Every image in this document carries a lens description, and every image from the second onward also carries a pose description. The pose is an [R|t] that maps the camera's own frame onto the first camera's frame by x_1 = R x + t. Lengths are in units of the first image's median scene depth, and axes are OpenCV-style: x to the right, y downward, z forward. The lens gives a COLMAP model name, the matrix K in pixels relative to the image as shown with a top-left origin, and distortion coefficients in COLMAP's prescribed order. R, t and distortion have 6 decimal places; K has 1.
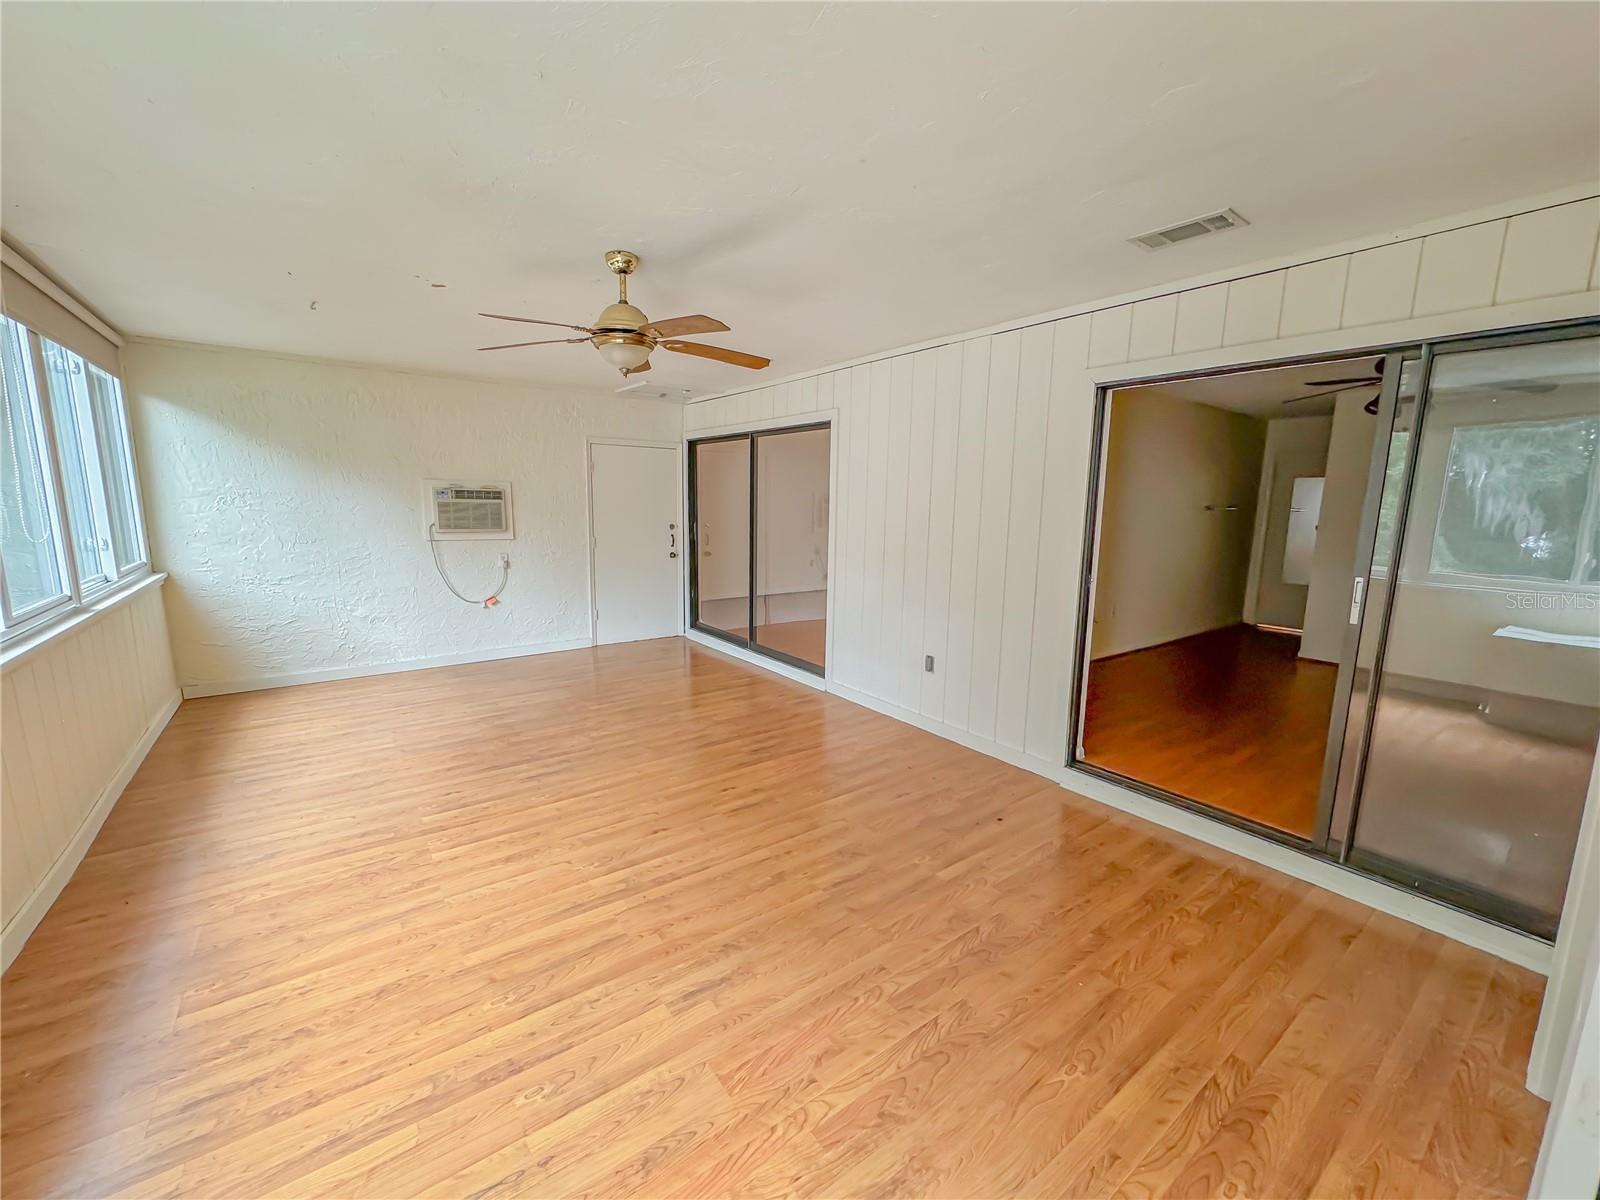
lens RADIAL K [[644.2, 0, 809.1], [0, 644.2, 601.5], [0, 0, 1]] dist [0.001344, -0.000533]
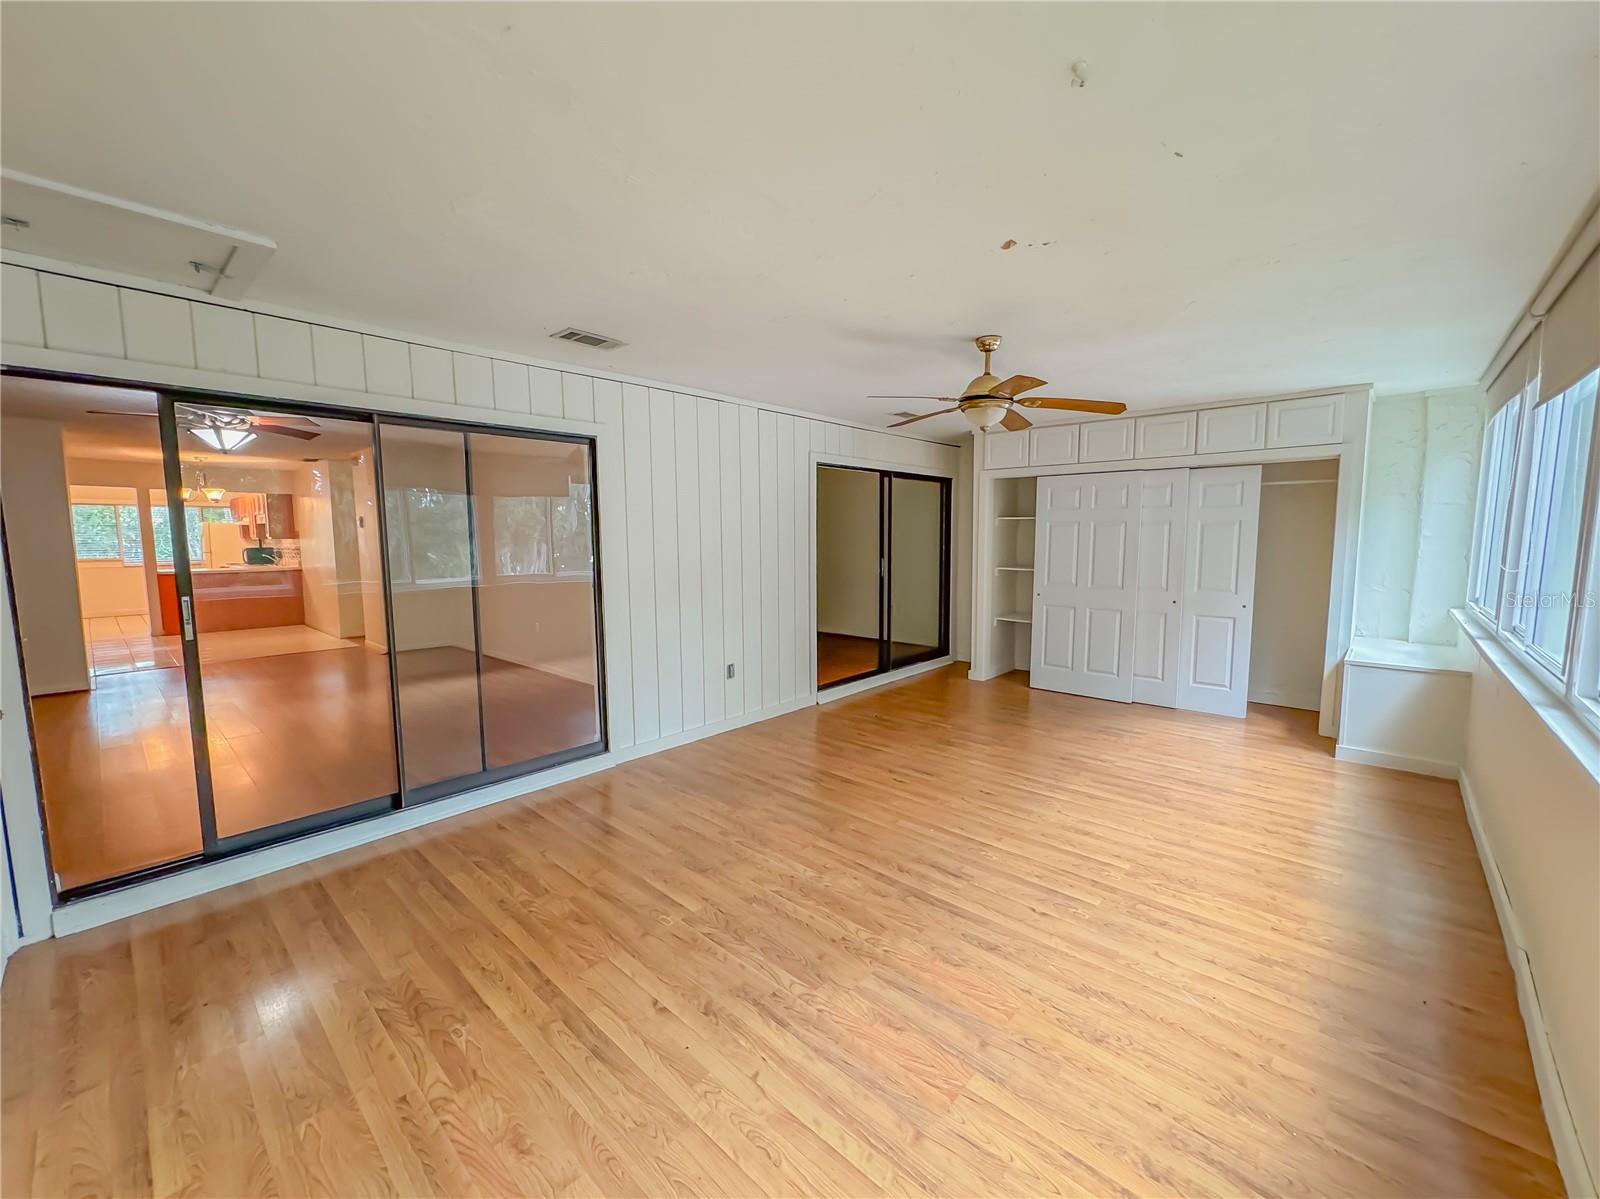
lens RADIAL K [[644.2, 0, 799.0], [0, 644.2, 596.4], [0, 0, 1]] dist [0.001344, -0.000533]
pose [[-0.186465, -0.111258, 0.976142, -1.361413], [0.157461, 0.977339, 0.141473, -0.255925], [-0.969761, 0.180084, -0.164720, 1.502260]]
